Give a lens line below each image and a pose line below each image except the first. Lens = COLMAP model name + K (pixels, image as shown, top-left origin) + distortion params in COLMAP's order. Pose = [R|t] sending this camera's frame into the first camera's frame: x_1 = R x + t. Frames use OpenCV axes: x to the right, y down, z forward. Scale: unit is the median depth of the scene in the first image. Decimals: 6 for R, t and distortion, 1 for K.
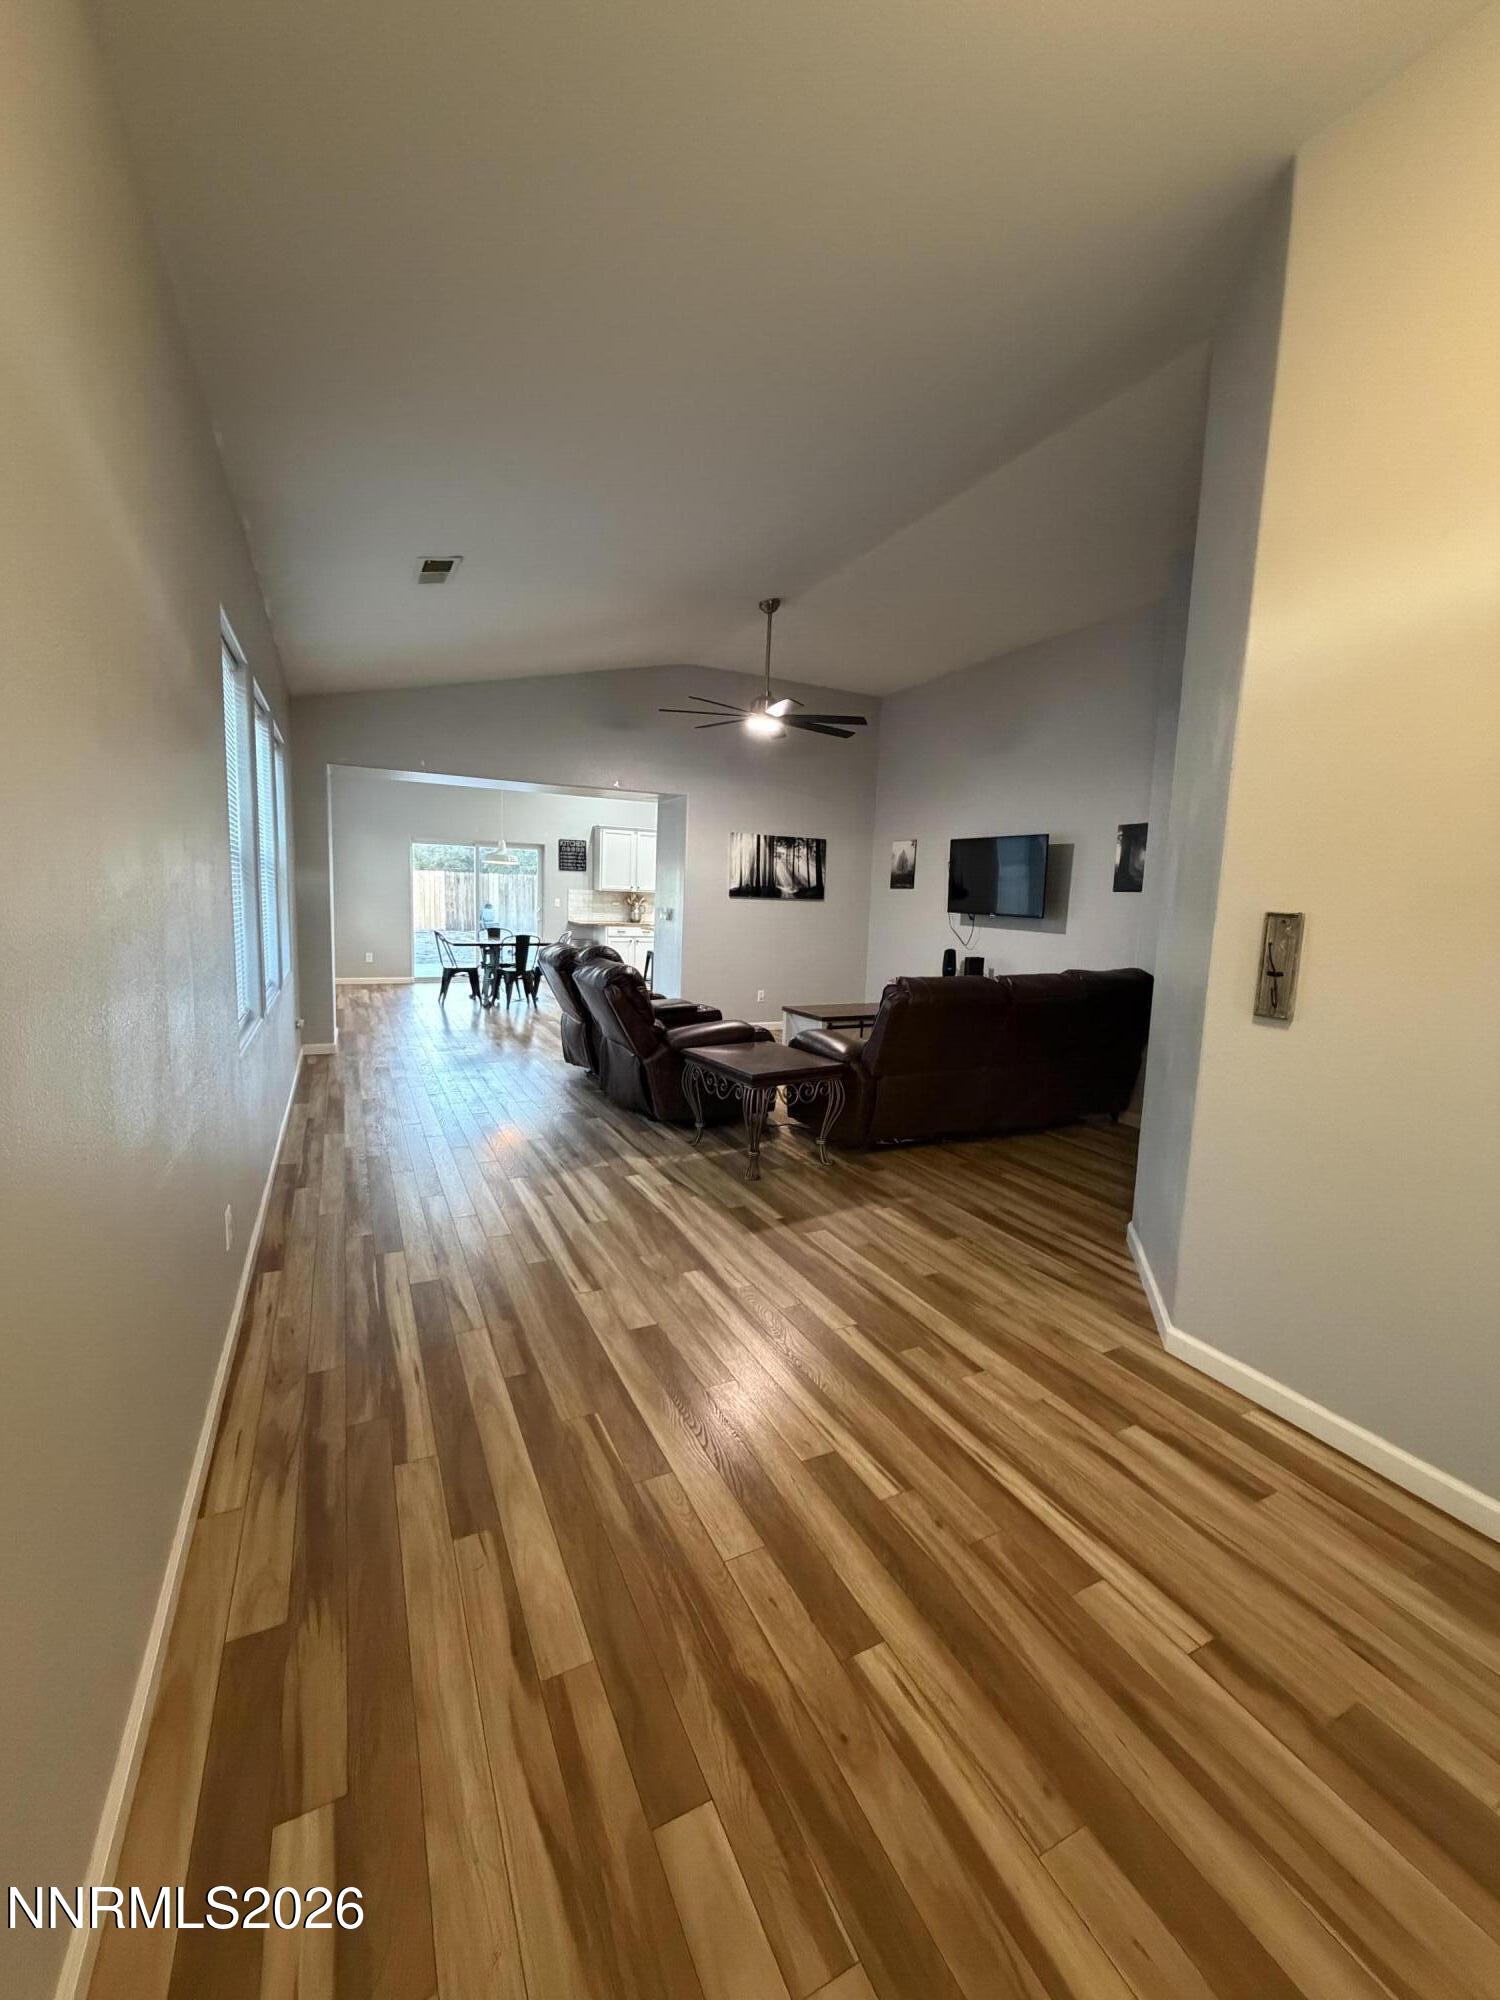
lens RADIAL K [[809.4, 0, 747.0], [0, 809.4, 998.4], [0, 0, 1]] dist [-0.006800, 0.004441]
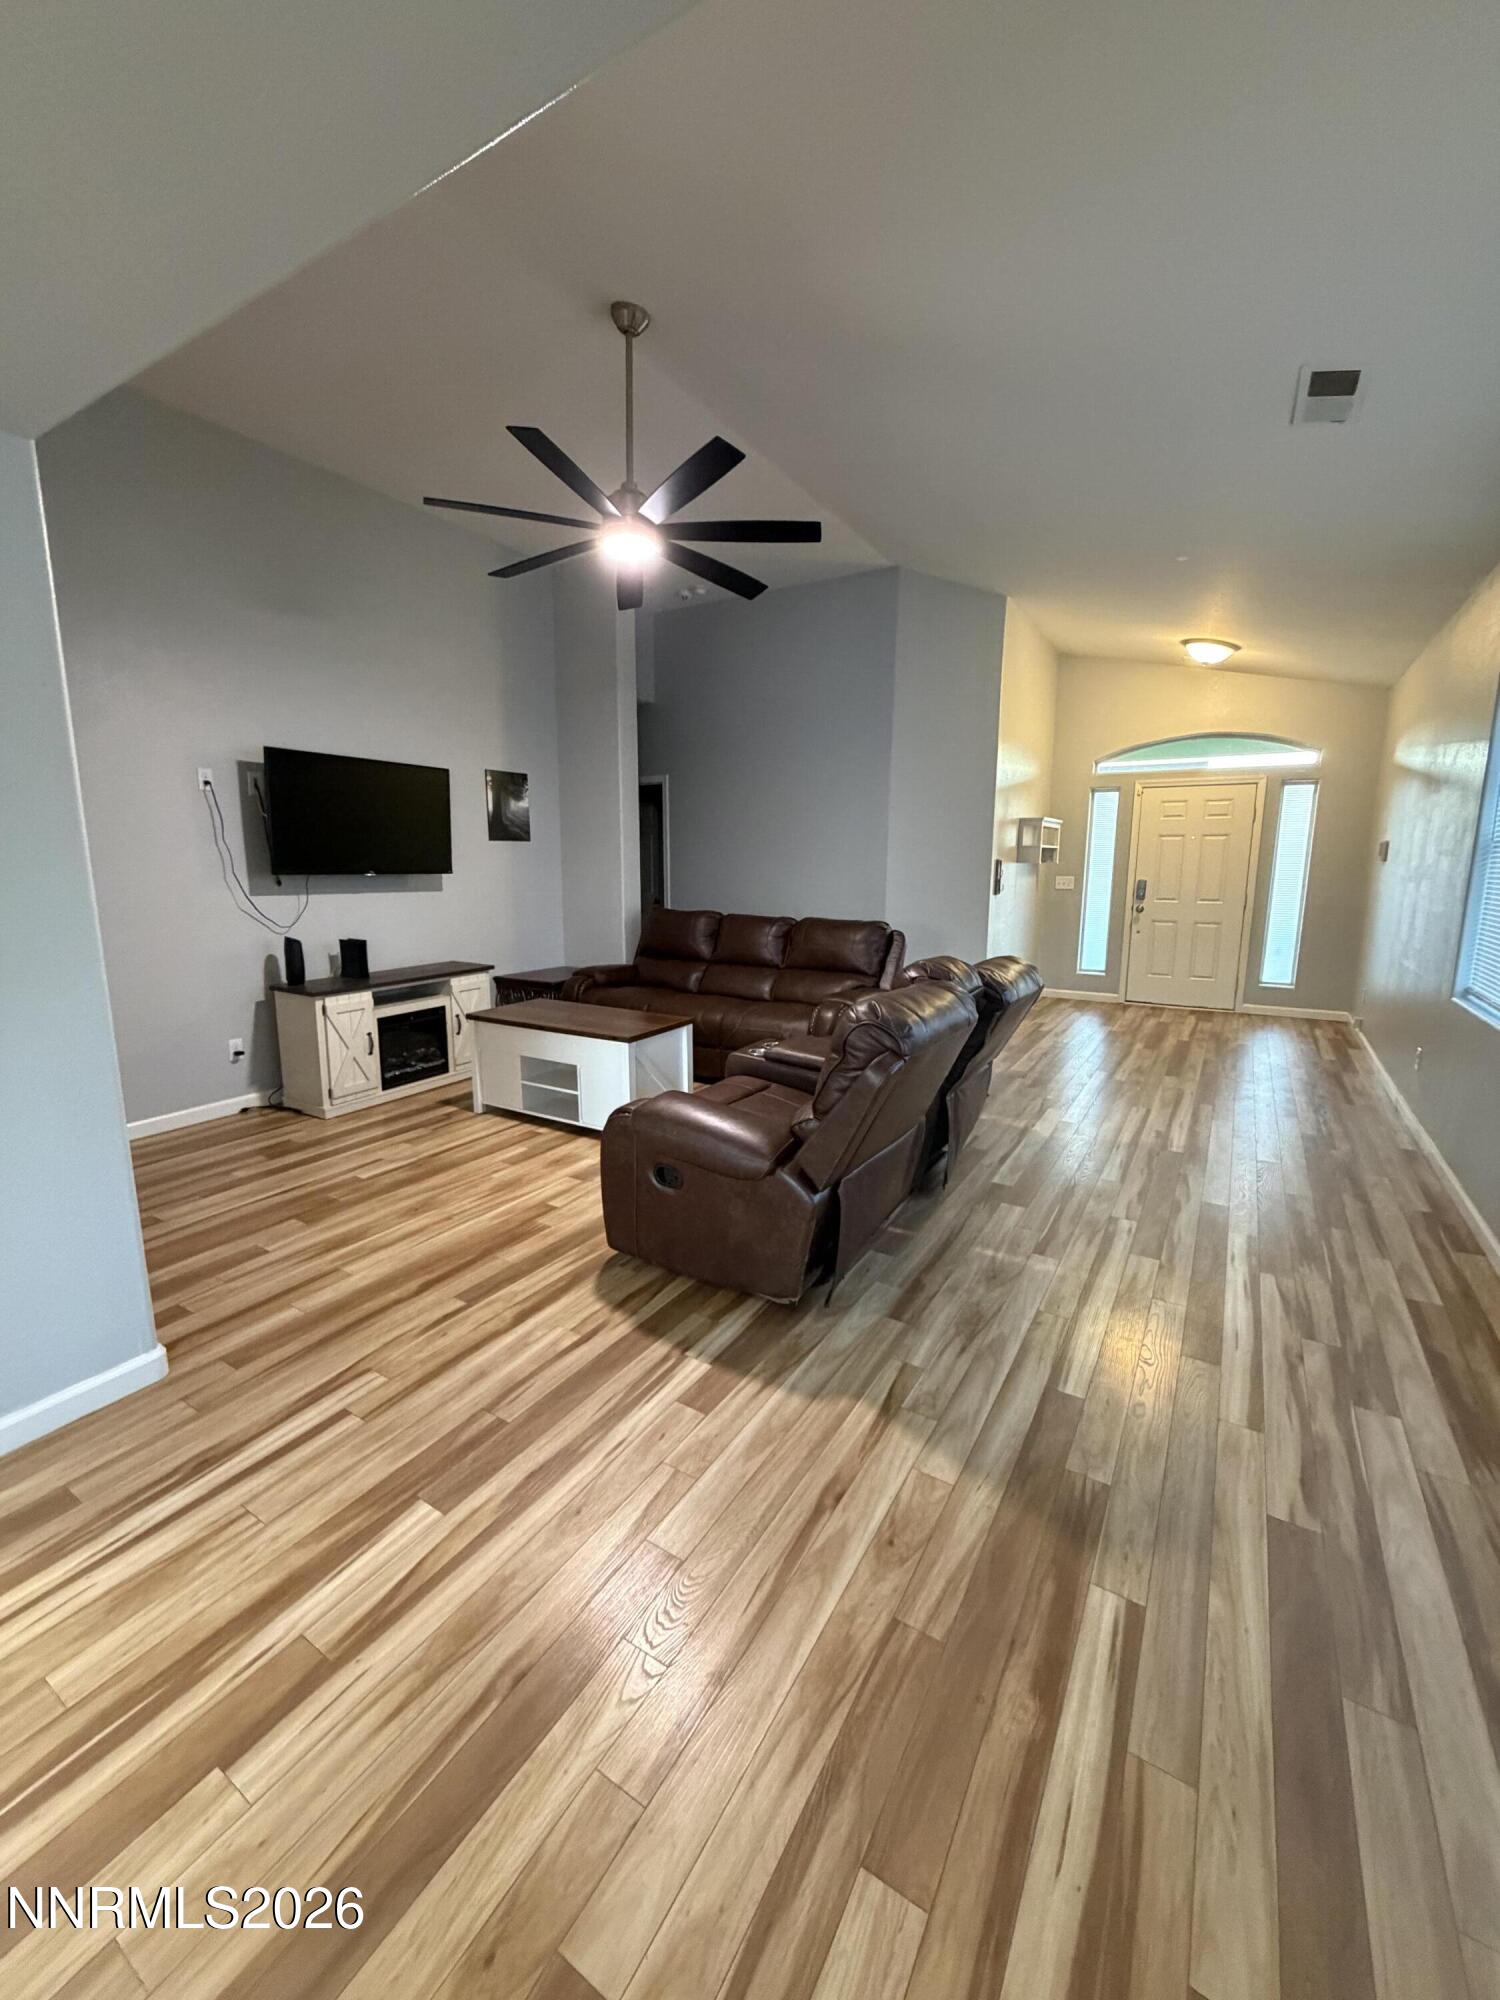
lens RADIAL K [[809.4, 0, 747.0], [0, 809.4, 998.4], [0, 0, 1]] dist [-0.006800, 0.004441]
pose [[-0.532242, -0.180372, 0.827155, -0.750524], [0.084117, 0.960938, 0.263671, -0.254373], [-0.842403, 0.209915, -0.496279, 1.790064]]
